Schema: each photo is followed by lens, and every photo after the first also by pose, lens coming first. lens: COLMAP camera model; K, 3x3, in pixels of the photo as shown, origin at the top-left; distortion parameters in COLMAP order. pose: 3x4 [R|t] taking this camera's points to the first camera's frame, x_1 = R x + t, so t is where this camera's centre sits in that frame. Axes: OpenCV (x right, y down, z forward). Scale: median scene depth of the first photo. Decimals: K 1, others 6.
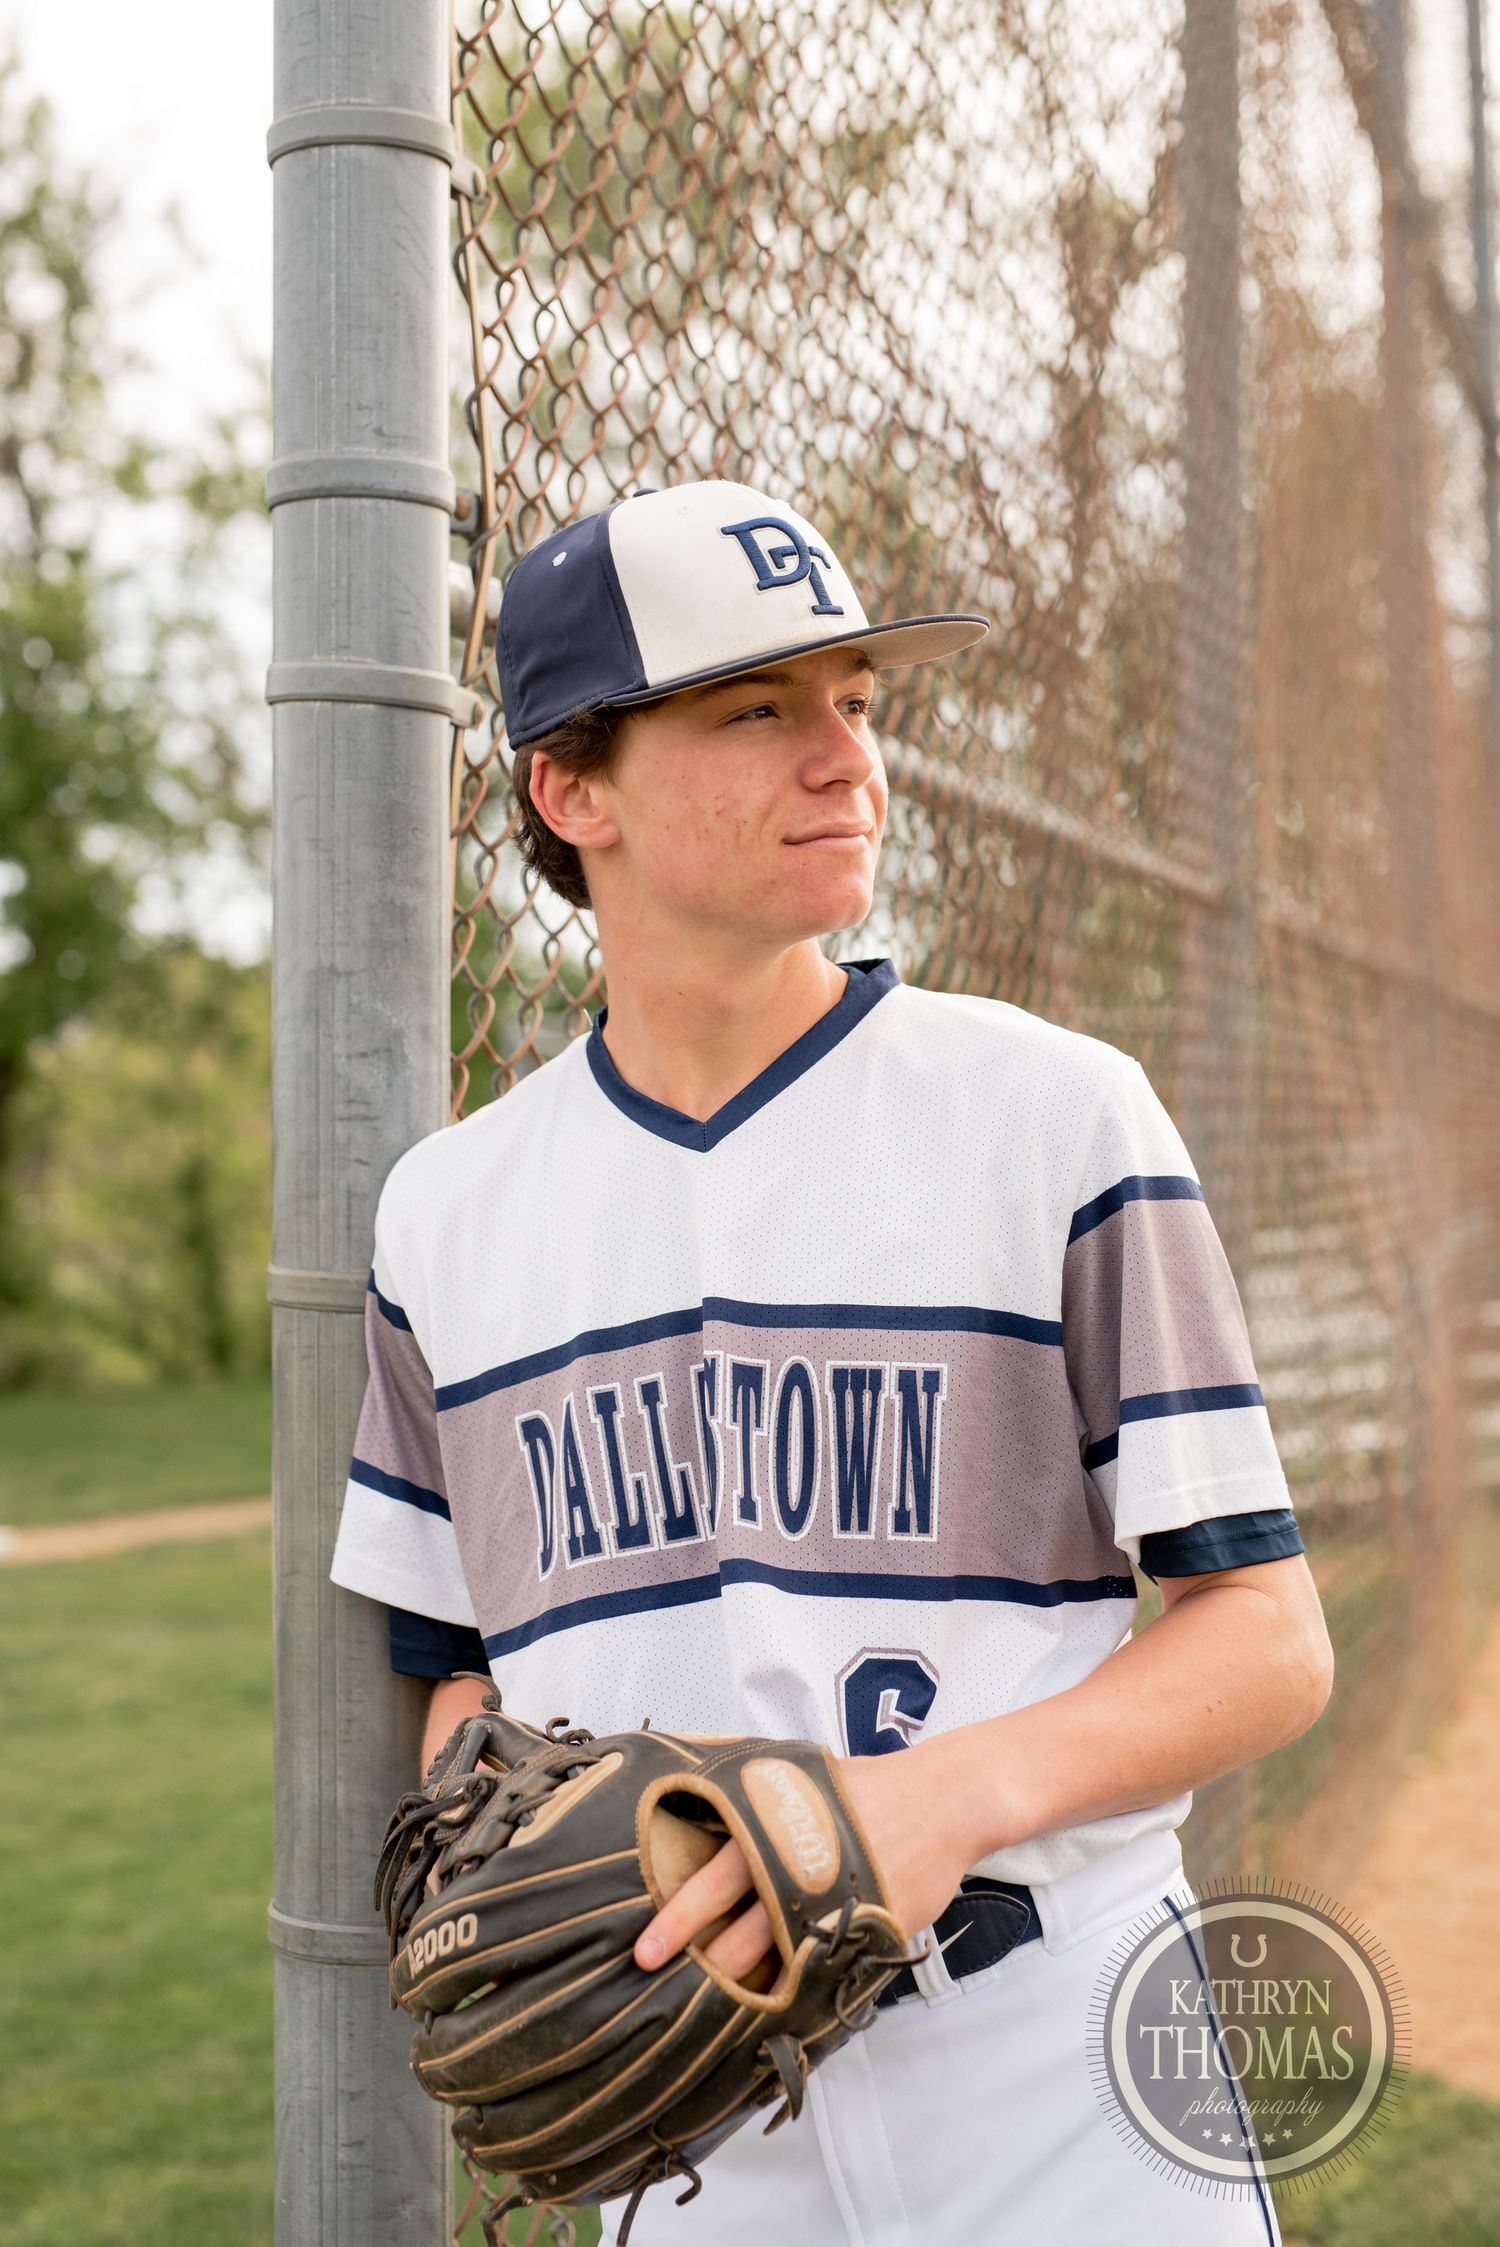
lens RADIAL K [[3154.6, 0, 750.0], [0, 3154.6, 1123.5], [0, 0, 1]] dist [-0.116571, -0.024207]
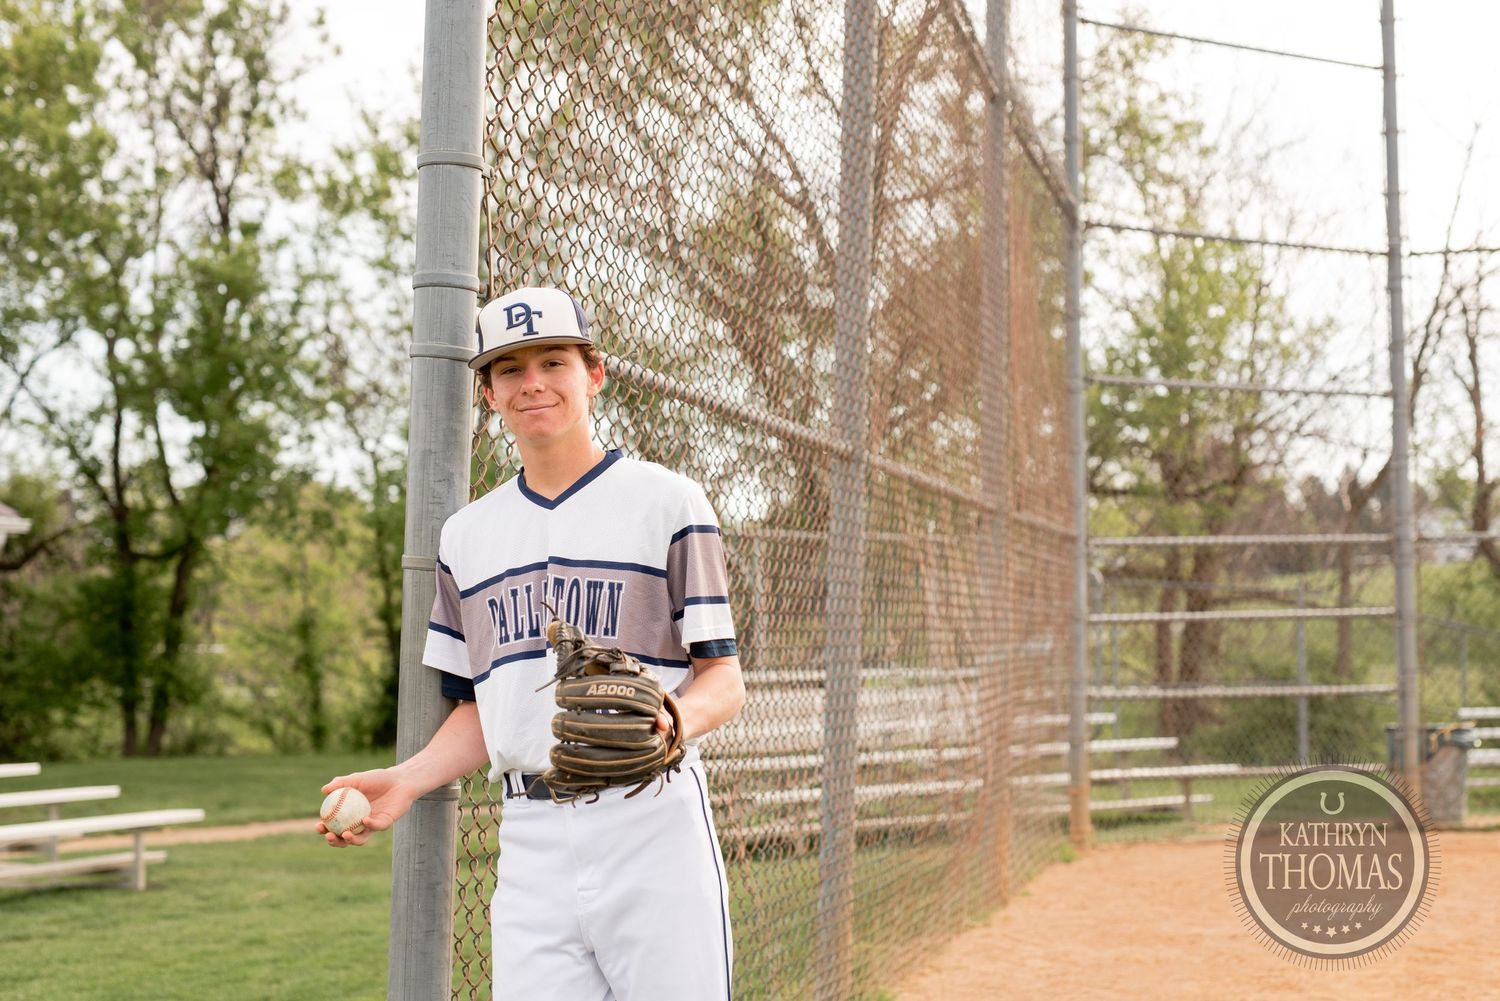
lens RADIAL K [[2188.0, 0, 750.0], [0, 2188.0, 500.5], [0, 0, 1]] dist [-0.156515, -0.023113]
pose [[0.998868, 0.036374, 0.030641, 0.011841], [-0.034584, 0.997773, -0.057032, 0.011718], [-0.032648, 0.055908, 0.997902, -0.117262]]
